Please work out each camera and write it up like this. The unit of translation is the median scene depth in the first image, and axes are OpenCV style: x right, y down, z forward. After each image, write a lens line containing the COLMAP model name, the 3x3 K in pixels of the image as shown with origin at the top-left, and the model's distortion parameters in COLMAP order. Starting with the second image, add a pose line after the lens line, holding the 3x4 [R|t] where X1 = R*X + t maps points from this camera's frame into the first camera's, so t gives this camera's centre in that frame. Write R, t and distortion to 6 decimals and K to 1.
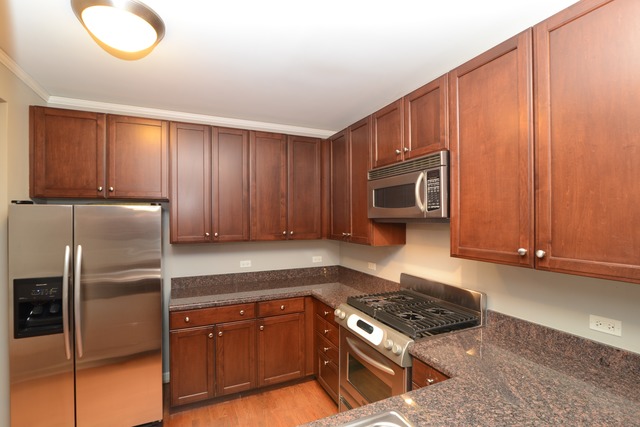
lens RADIAL K [[304.6, 0, 320.5], [0, 304.6, 216.8], [0, 0, 1]] dist [-0.001849, 0.000020]
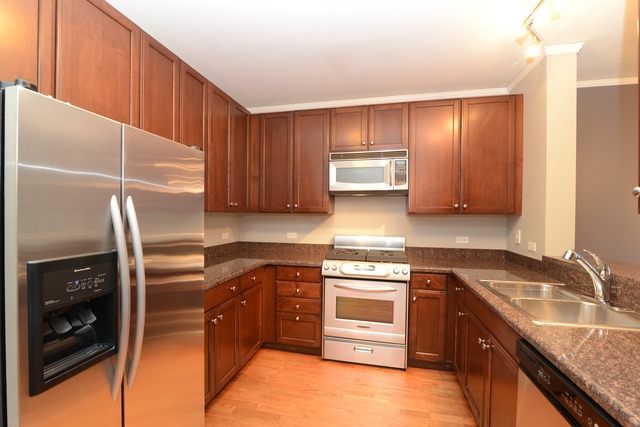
lens RADIAL K [[293.9, 0, 318.8], [0, 293.9, 213.0], [0, 0, 1]] dist [0.002195, 0.000247]
pose [[0.602263, 0.007710, 0.798260, -1.057382], [-0.009093, 0.999955, -0.002798, 0.126634], [-0.798246, -0.005573, 0.602306, 0.394008]]
